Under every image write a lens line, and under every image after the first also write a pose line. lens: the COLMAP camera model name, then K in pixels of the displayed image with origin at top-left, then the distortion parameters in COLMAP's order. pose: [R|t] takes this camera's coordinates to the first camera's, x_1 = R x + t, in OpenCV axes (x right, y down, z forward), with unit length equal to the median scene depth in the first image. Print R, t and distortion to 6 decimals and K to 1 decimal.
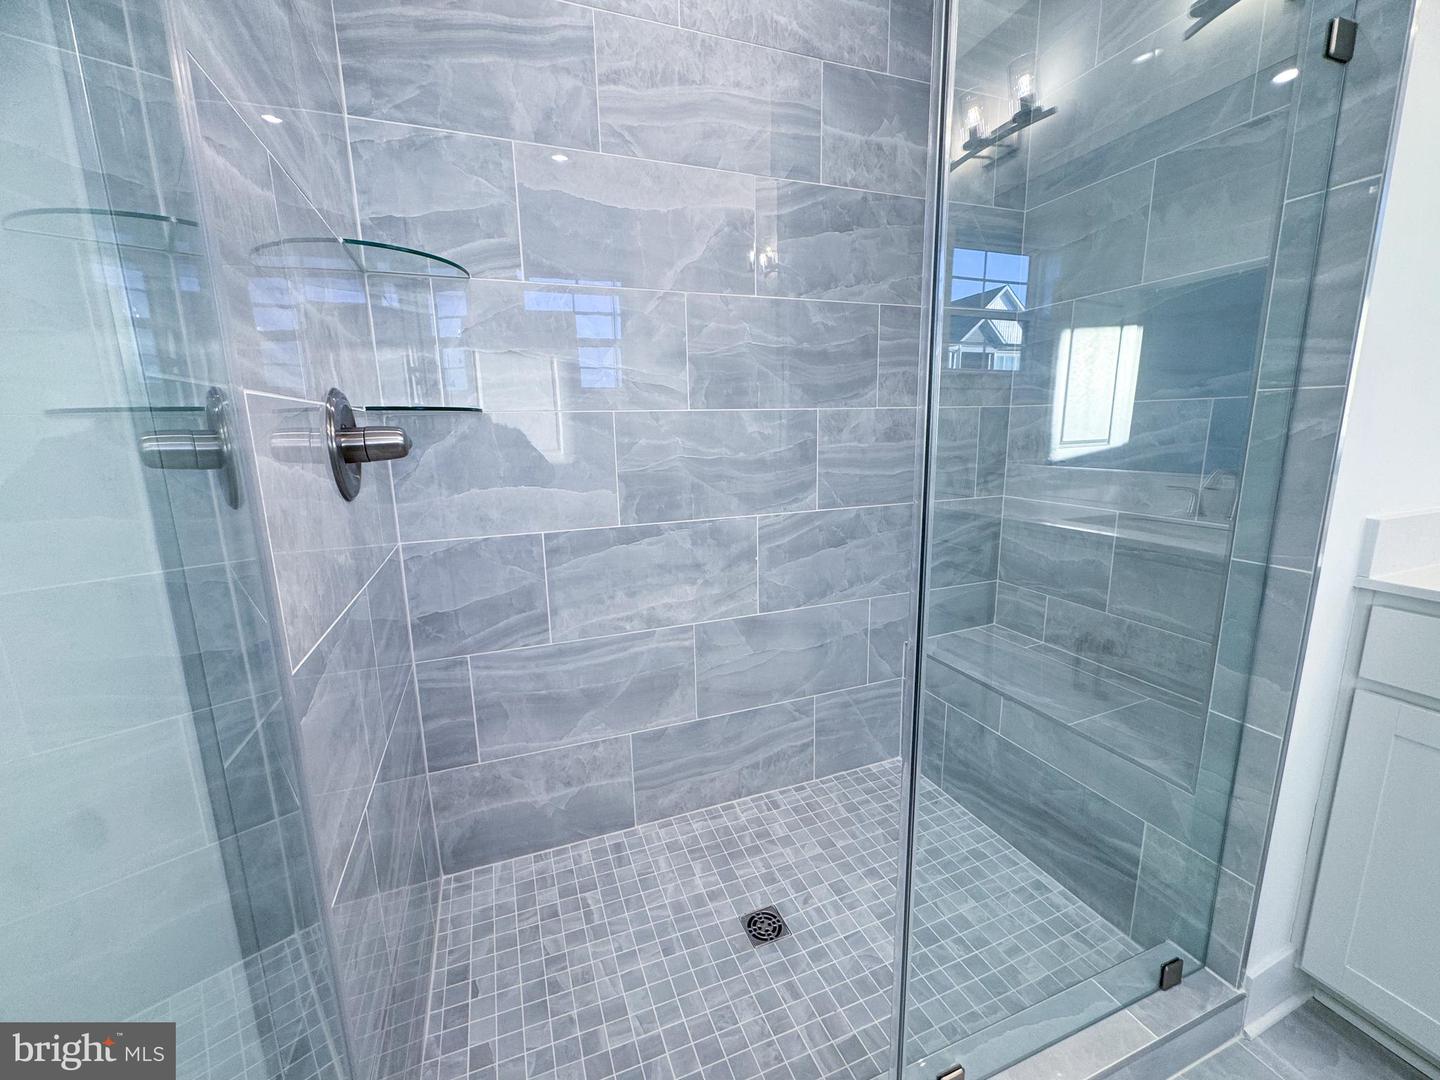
lens RADIAL K [[583.9, 0, 720.0], [0, 583.9, 540.0], [0, 0, 1]] dist [-0.000279, -0.000603]
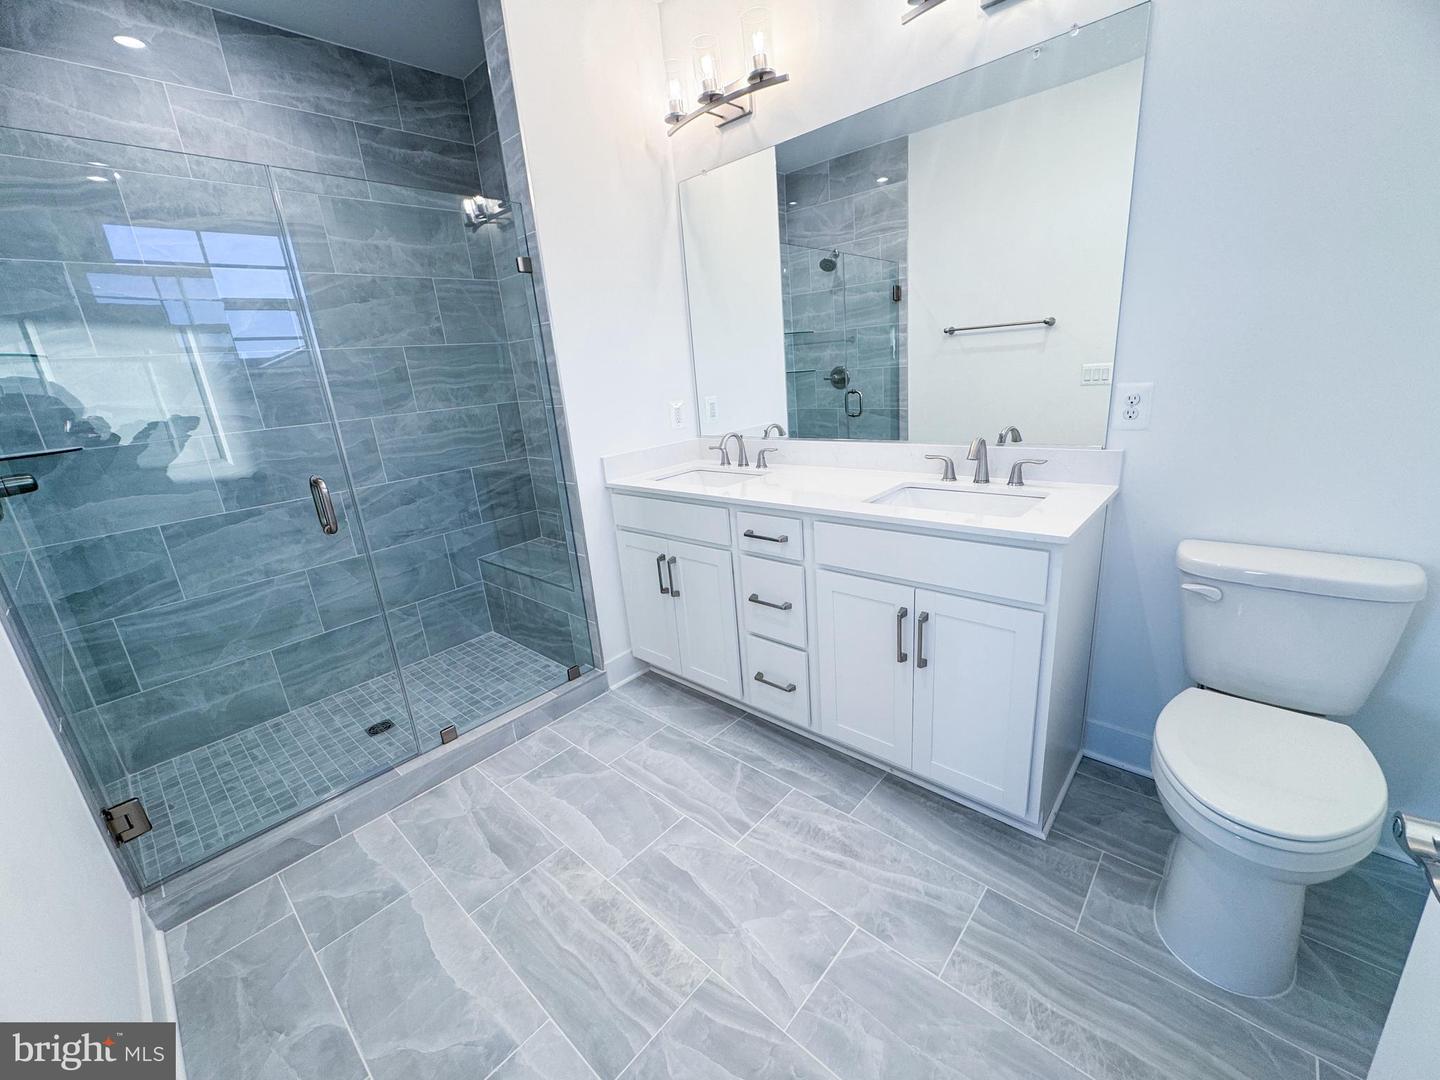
lens RADIAL K [[583.9, 0, 720.0], [0, 583.9, 540.0], [0, 0, 1]] dist [-0.000279, -0.000603]
pose [[0.891682, -0.177893, 0.416242, 0.306799], [0.147323, 0.983527, 0.104741, 0.071179], [-0.428018, -0.032073, 0.903201, -0.842409]]
